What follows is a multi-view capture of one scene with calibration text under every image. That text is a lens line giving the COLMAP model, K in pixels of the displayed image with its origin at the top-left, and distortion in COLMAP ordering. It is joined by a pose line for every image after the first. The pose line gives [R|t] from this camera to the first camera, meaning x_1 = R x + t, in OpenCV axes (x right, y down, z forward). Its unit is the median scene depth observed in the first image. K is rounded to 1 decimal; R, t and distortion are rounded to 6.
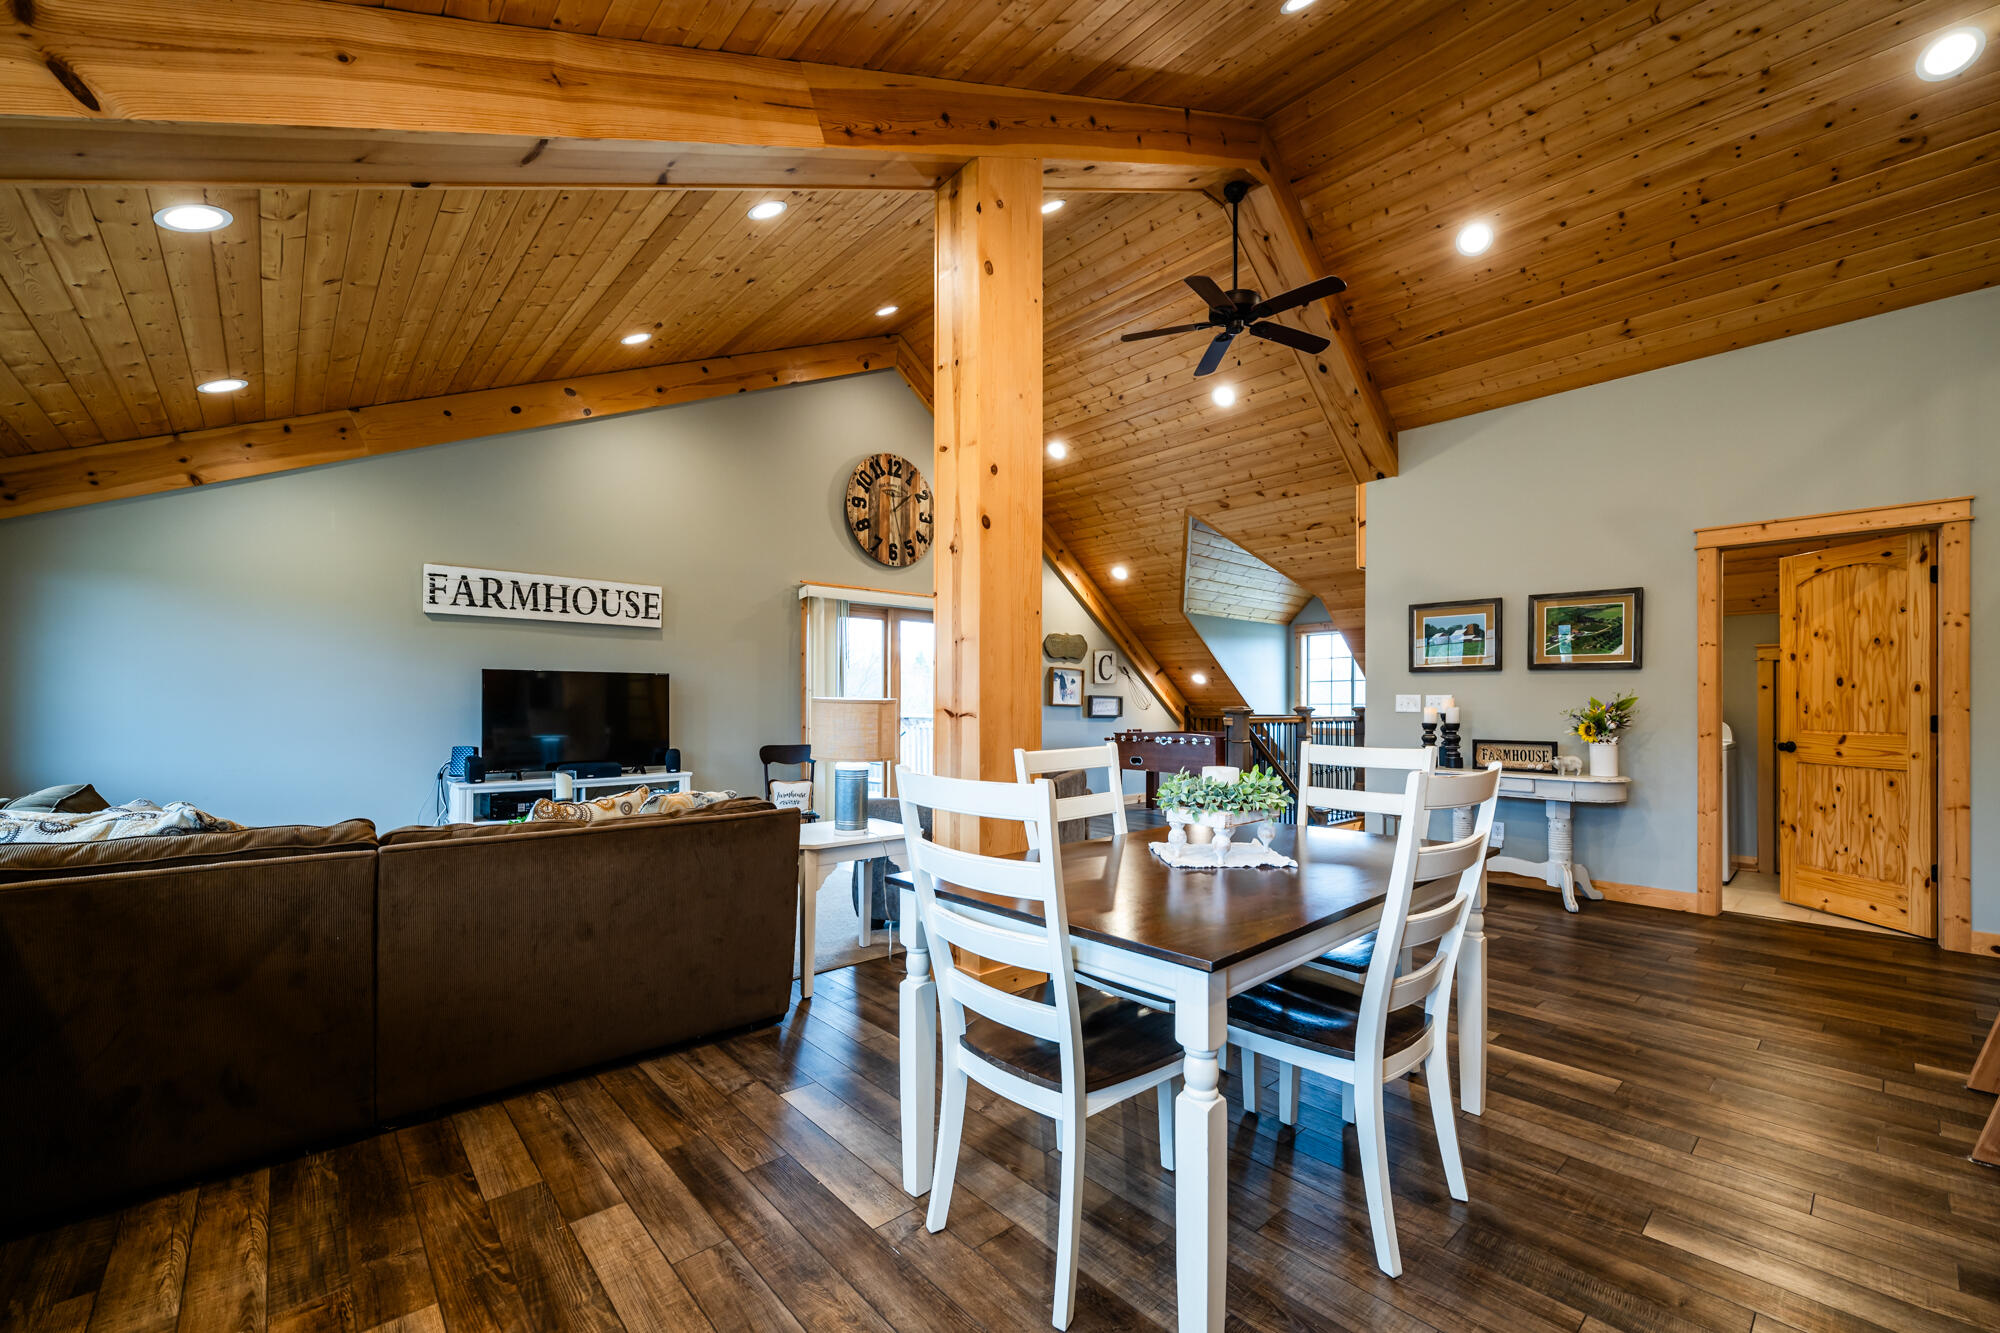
lens RADIAL K [[819.2, 0, 956.1], [0, 819.2, 705.2], [0, 0, 1]] dist [0.000704, -0.000252]
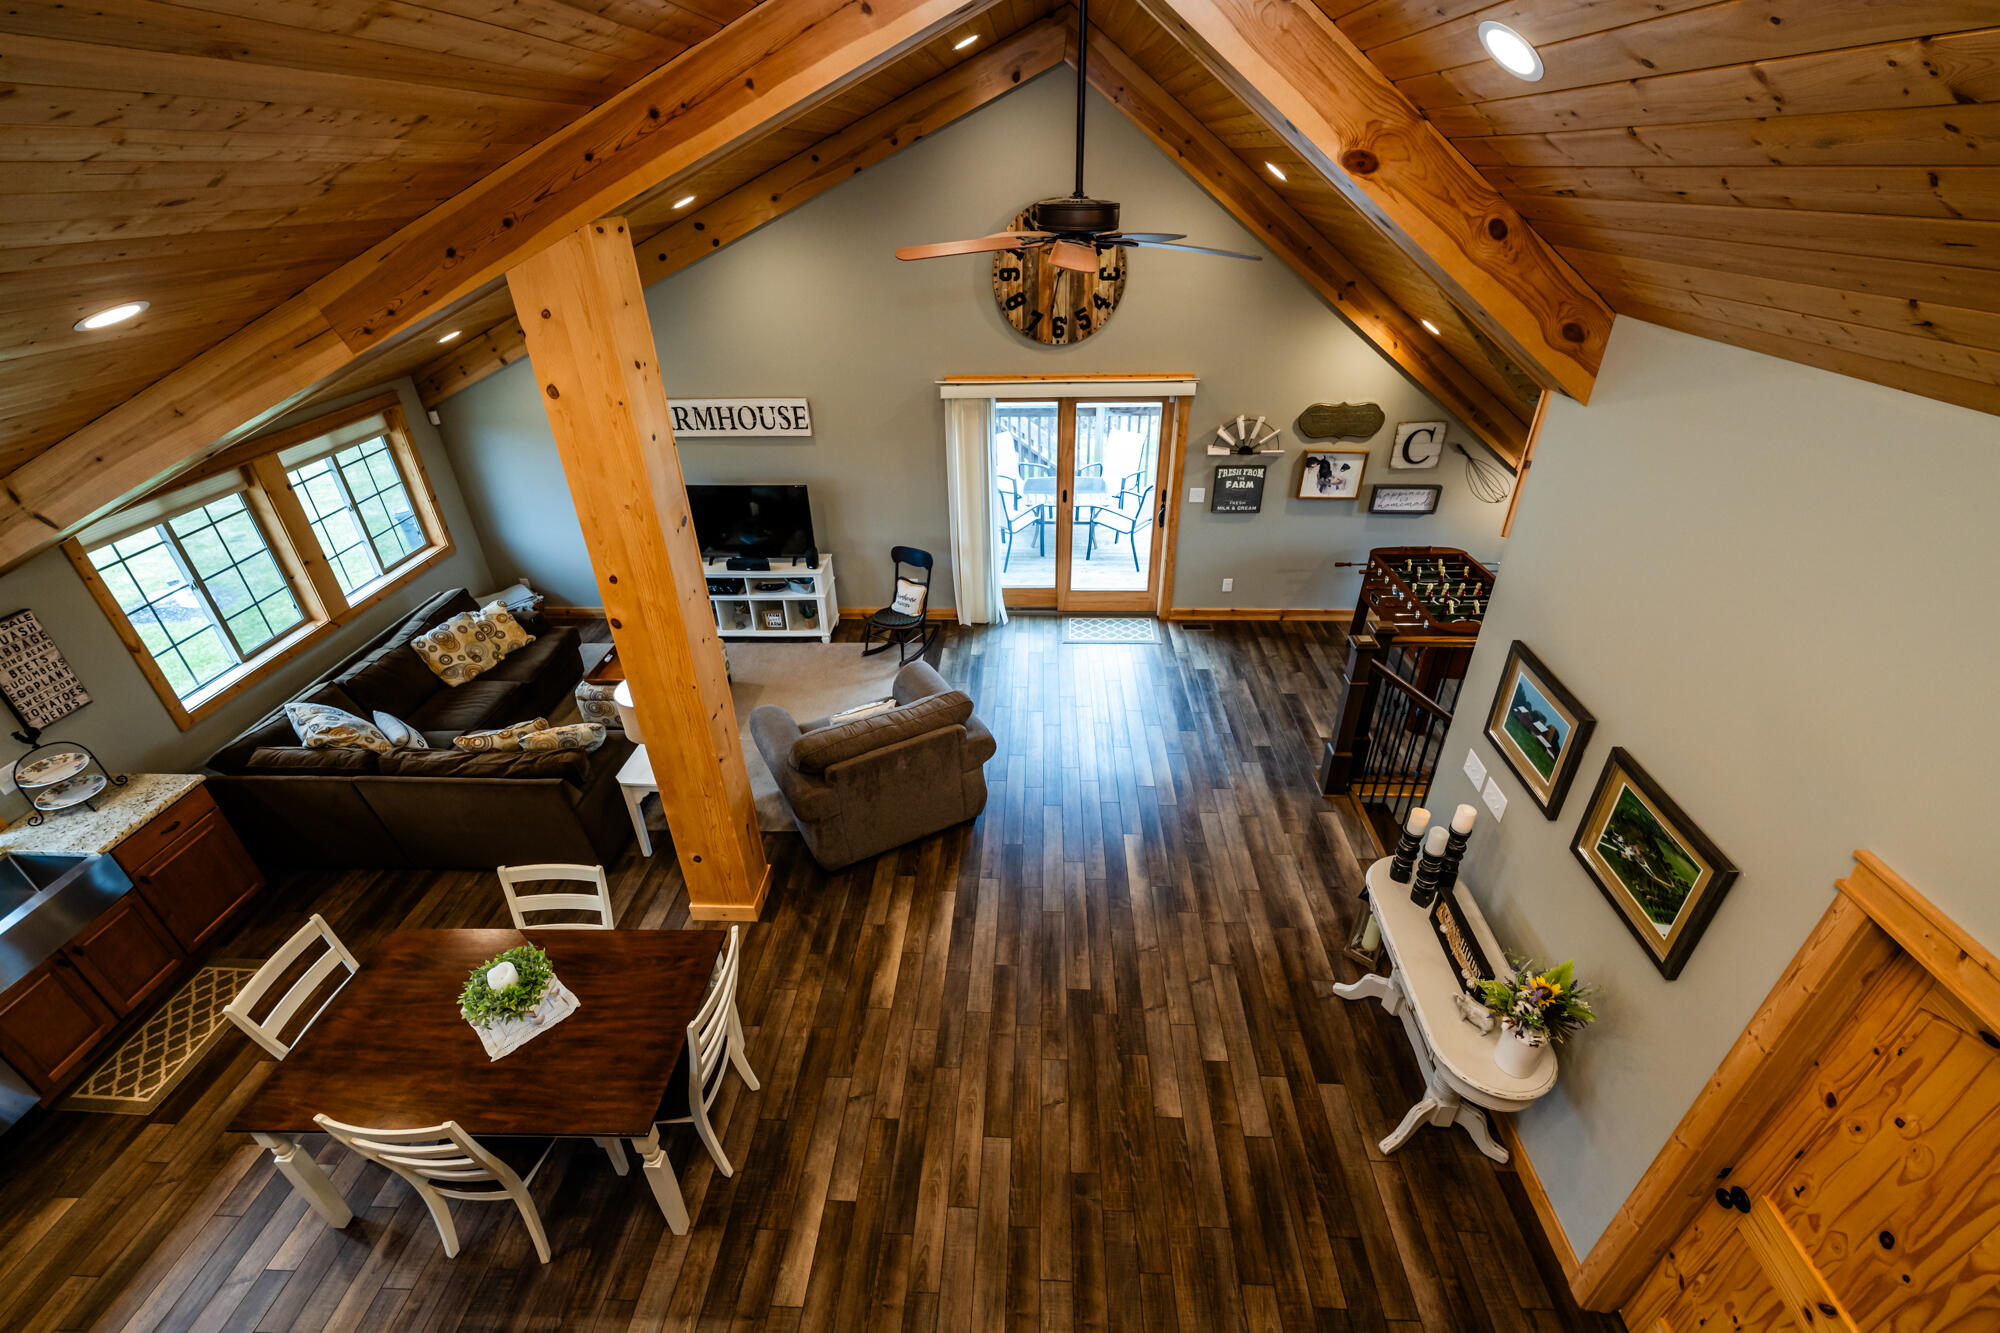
lens RADIAL K [[819.2, 0, 960.6], [0, 819.2, 657.3], [0, 0, 1]] dist [0.000704, -0.000252]
pose [[0.716976, 0.325413, -0.616483, 0.541296], [0.045475, 0.860639, 0.507180, -0.365083], [0.695613, -0.391671, 0.602260, 0.312720]]
